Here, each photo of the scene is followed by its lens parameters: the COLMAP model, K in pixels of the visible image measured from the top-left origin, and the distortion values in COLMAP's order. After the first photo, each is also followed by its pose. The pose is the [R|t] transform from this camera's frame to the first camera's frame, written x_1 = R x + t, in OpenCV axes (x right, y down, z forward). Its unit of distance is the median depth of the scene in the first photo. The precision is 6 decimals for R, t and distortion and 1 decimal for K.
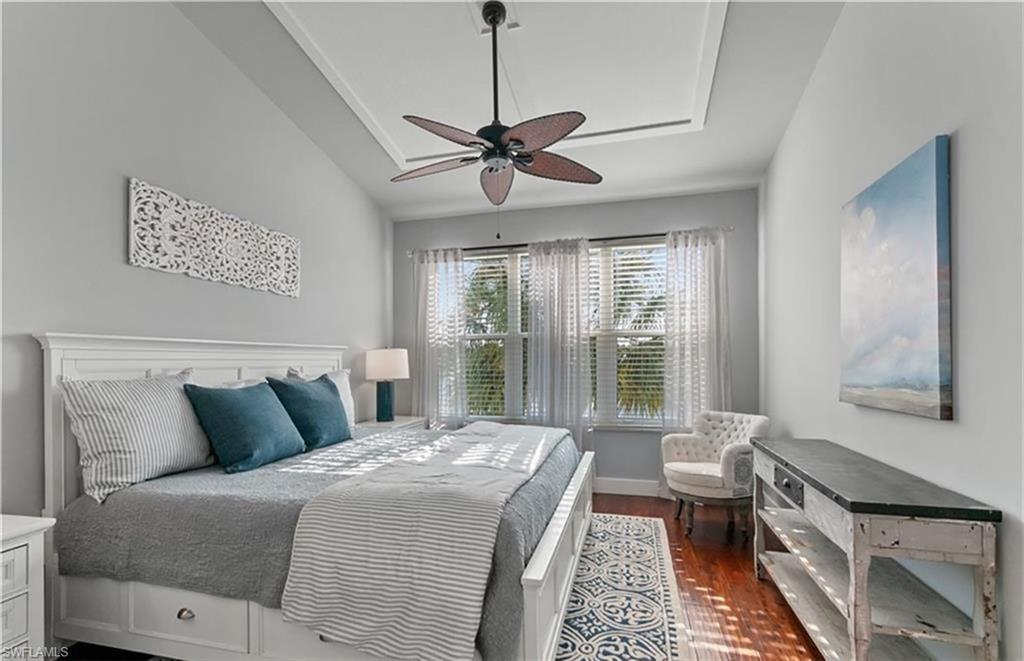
lens RADIAL K [[457.2, 0, 512.4], [0, 457.2, 359.9], [0, 0, 1]] dist [-0.010292, 0.000490]
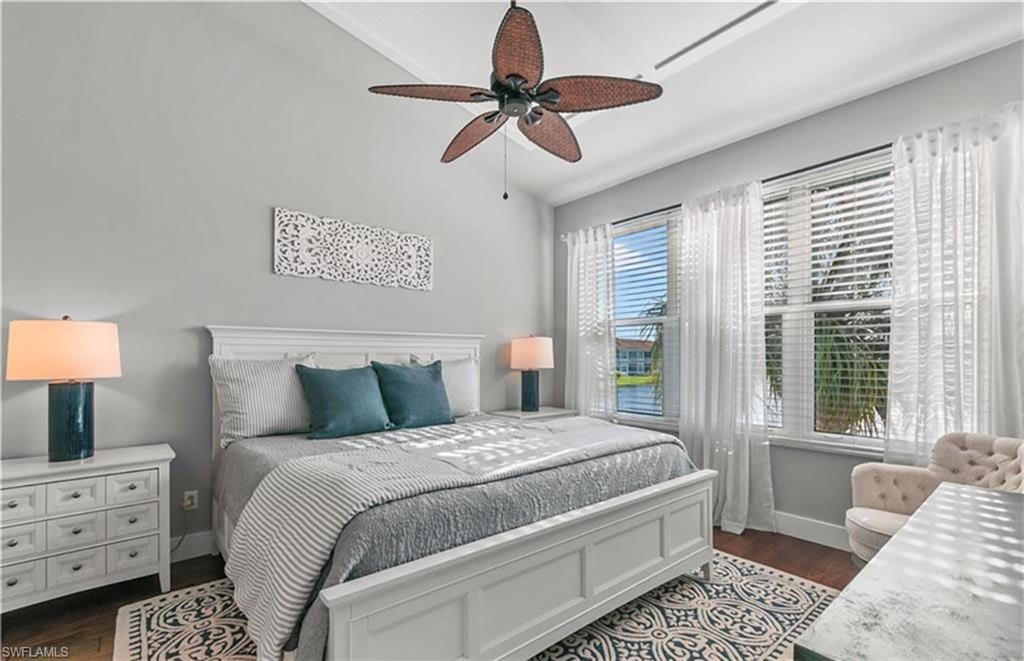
lens RADIAL K [[457.2, 0, 512.4], [0, 457.2, 359.9], [0, 0, 1]] dist [-0.010292, 0.000490]
pose [[0.807562, 0.006796, -0.589743, 0.412009], [-0.002670, 0.999965, 0.007867, 0.024006], [0.589777, -0.004779, 0.807552, 0.276704]]
